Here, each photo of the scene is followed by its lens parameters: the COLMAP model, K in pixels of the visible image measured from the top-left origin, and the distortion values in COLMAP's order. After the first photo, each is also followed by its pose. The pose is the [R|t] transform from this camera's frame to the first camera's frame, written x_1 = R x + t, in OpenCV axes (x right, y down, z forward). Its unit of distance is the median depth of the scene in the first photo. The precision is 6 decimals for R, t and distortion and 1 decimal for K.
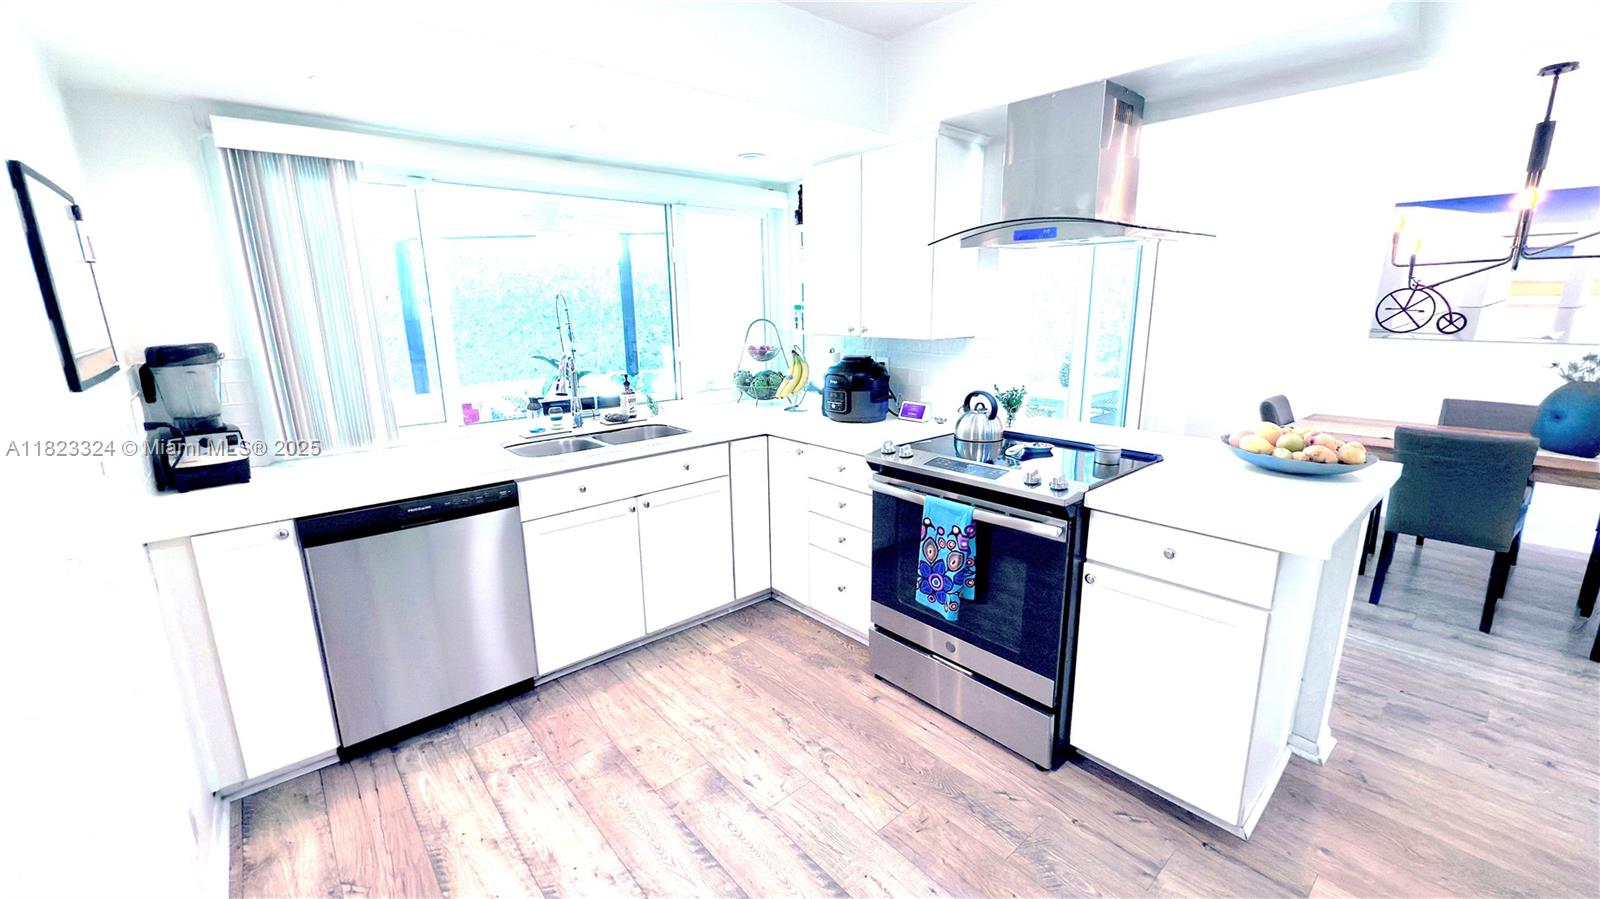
lens RADIAL K [[633.9, 0, 796.6], [0, 633.9, 454.6], [0, 0, 1]] dist [0.002696, 0.000454]
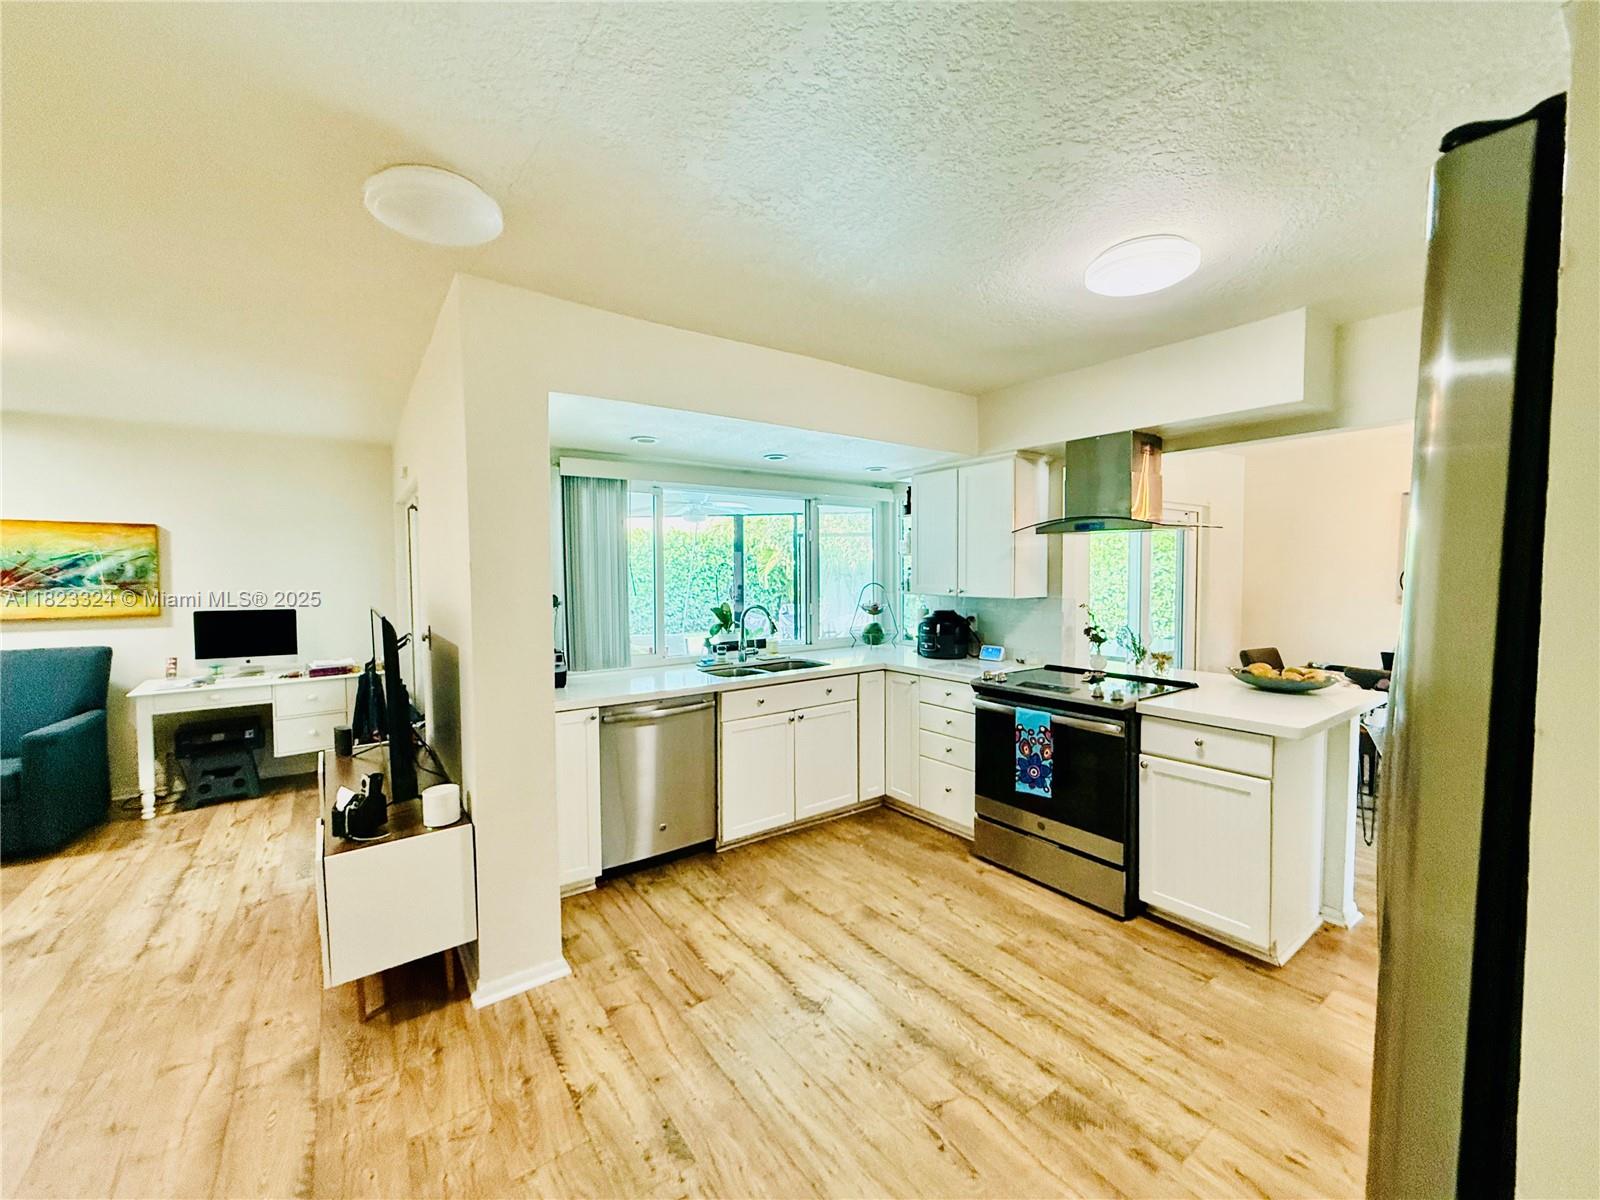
lens RADIAL K [[638.1, 0, 794.7], [0, 638.1, 599.9], [0, 0, 1]] dist [0.007693, -0.000090]
pose [[0.996003, 0.011668, -0.088560, -0.160518], [-0.027851, 0.982574, -0.183774, 0.101236], [0.084872, 0.185506, 0.978971, -0.446960]]
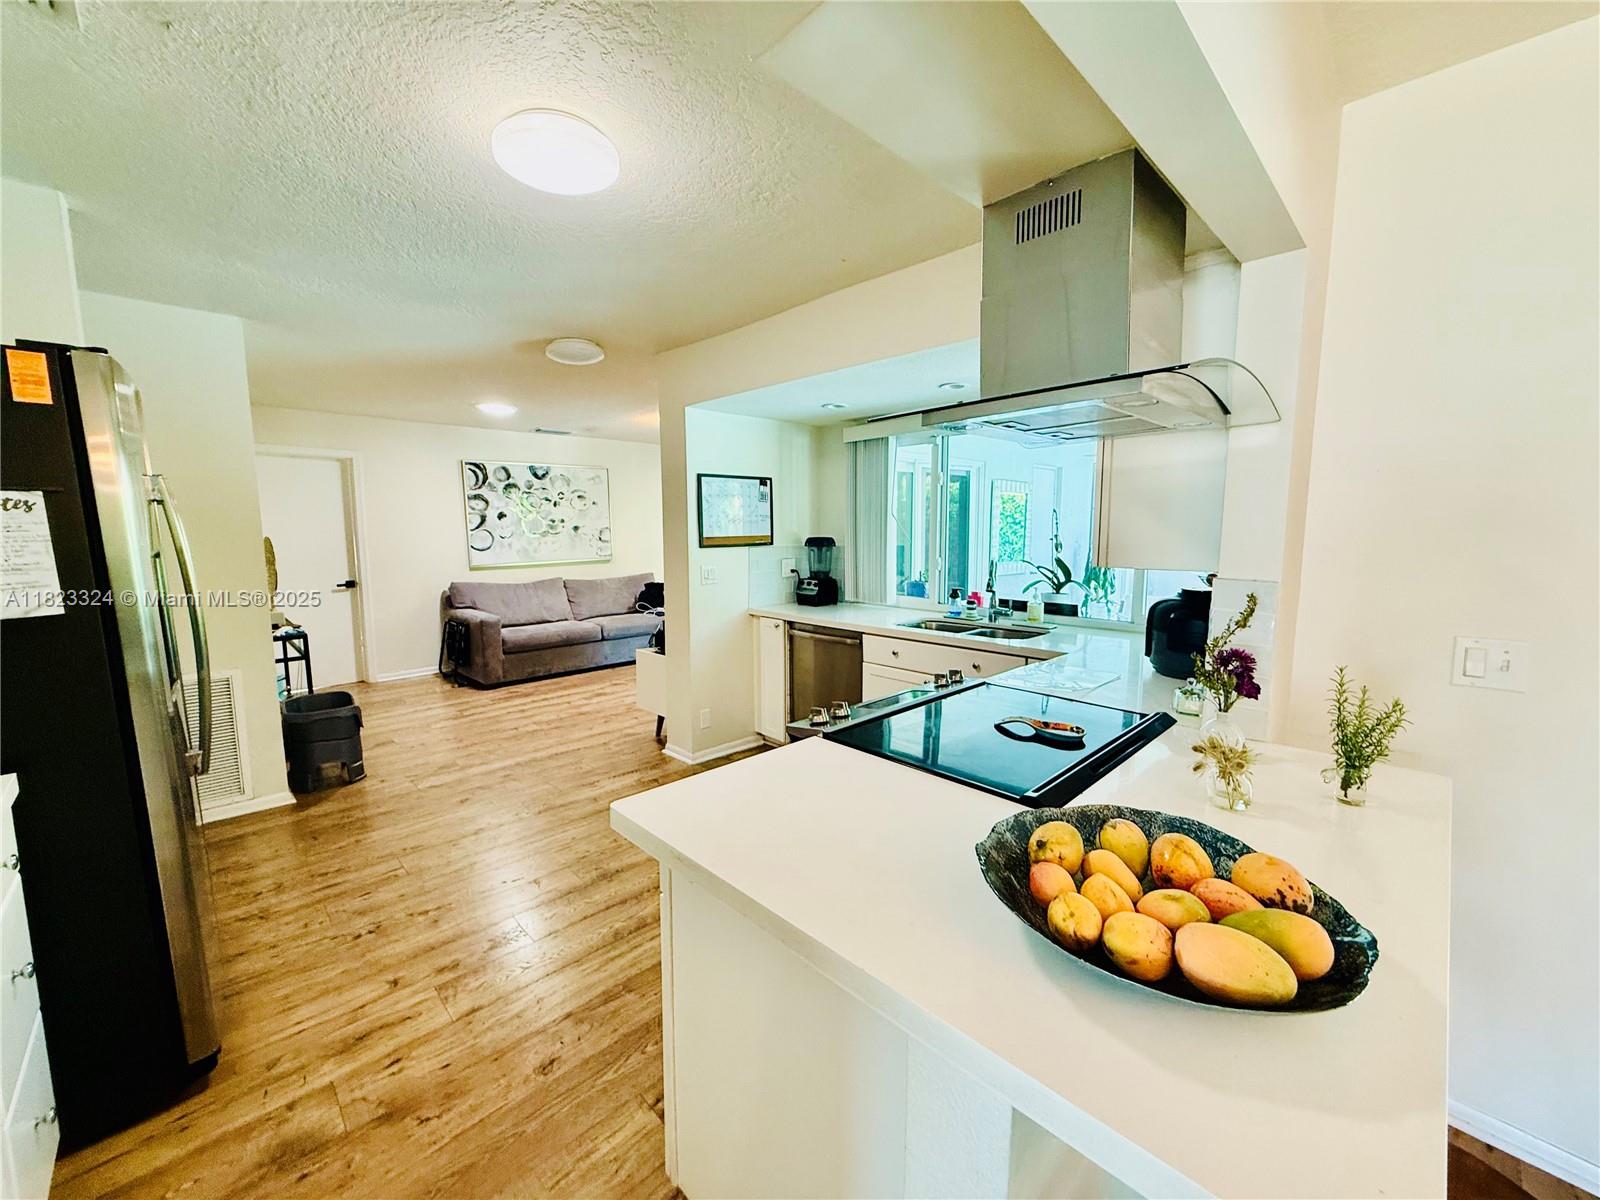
lens RADIAL K [[638.1, 0, 798.3], [0, 638.1, 603.1], [0, 0, 1]] dist [0.007693, -0.000090]
pose [[0.058962, 0.133075, -0.989351, 1.089421], [-0.229248, 0.966392, 0.116324, -0.177356], [0.971581, 0.219948, 0.087488, 0.731074]]
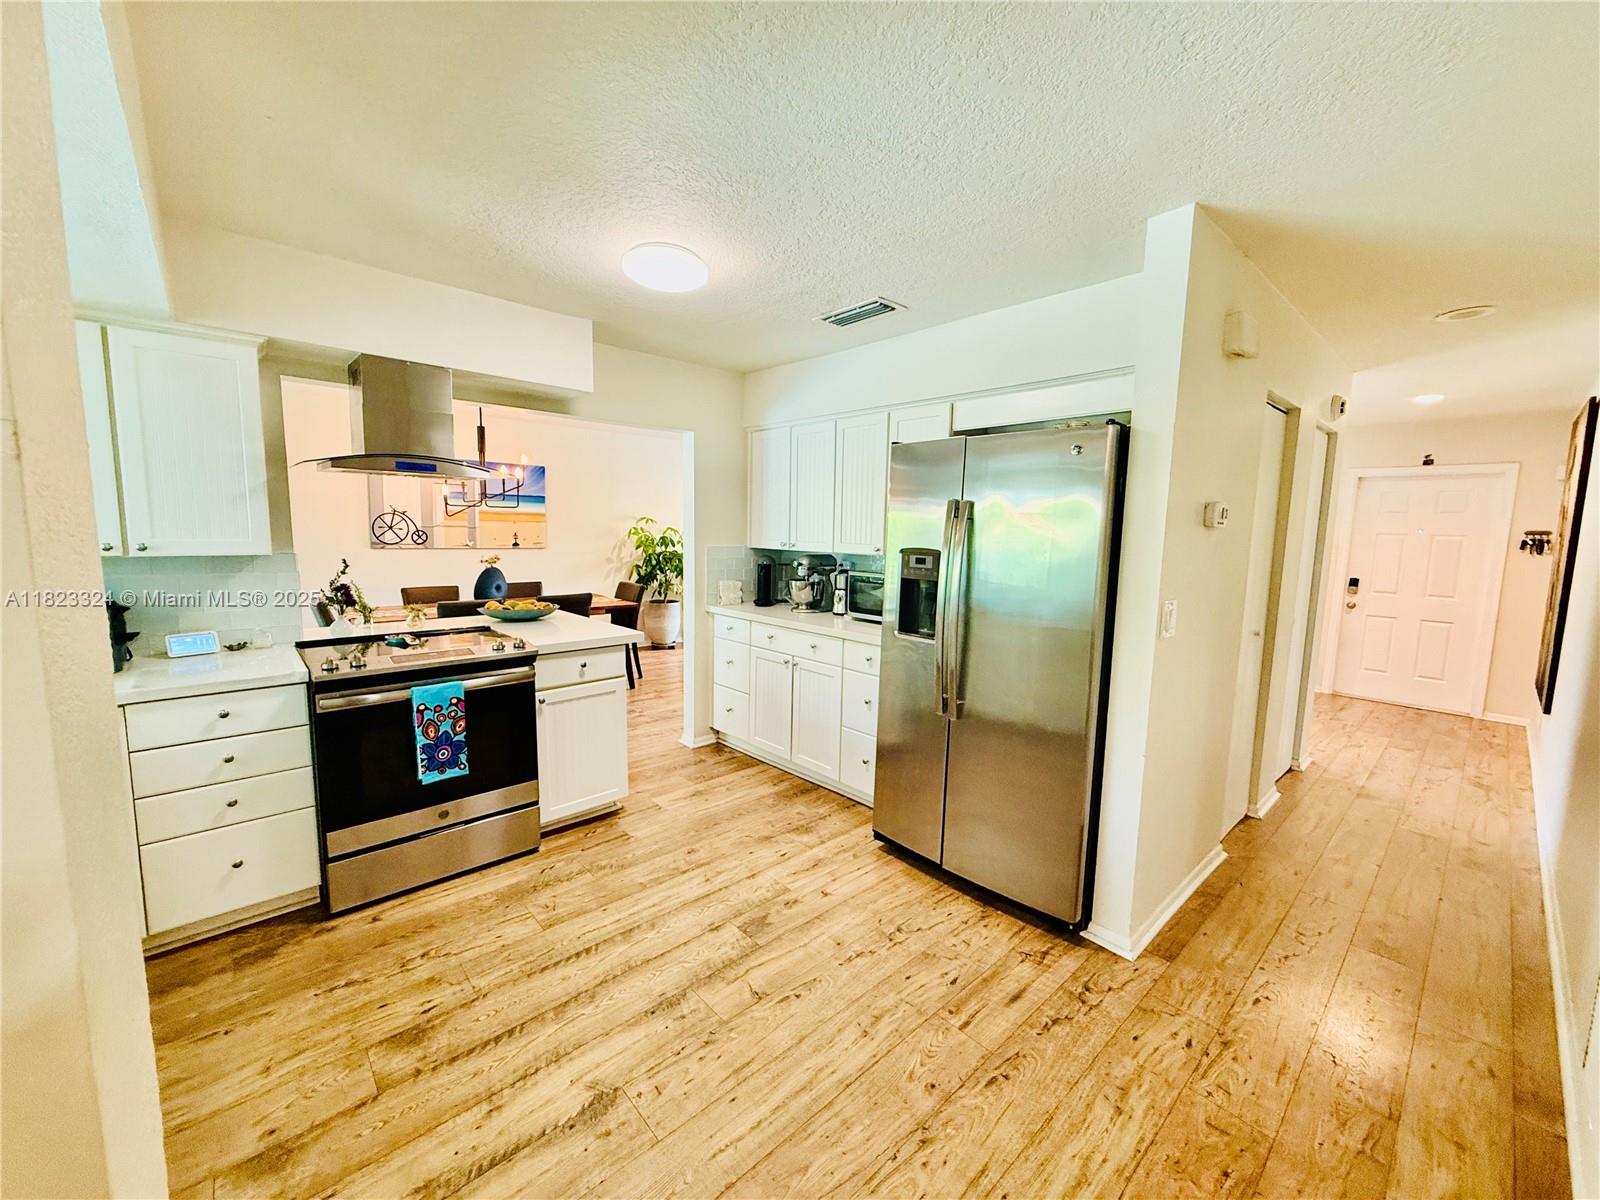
lens RADIAL K [[638.1, 0, 801.1], [0, 638.1, 595.4], [0, 0, 1]] dist [0.007693, -0.000090]
pose [[-0.023988, -0.095545, 0.995136, -0.904617], [0.212785, 0.972125, 0.098465, -0.058628], [-0.976805, 0.214112, -0.002989, 0.294913]]
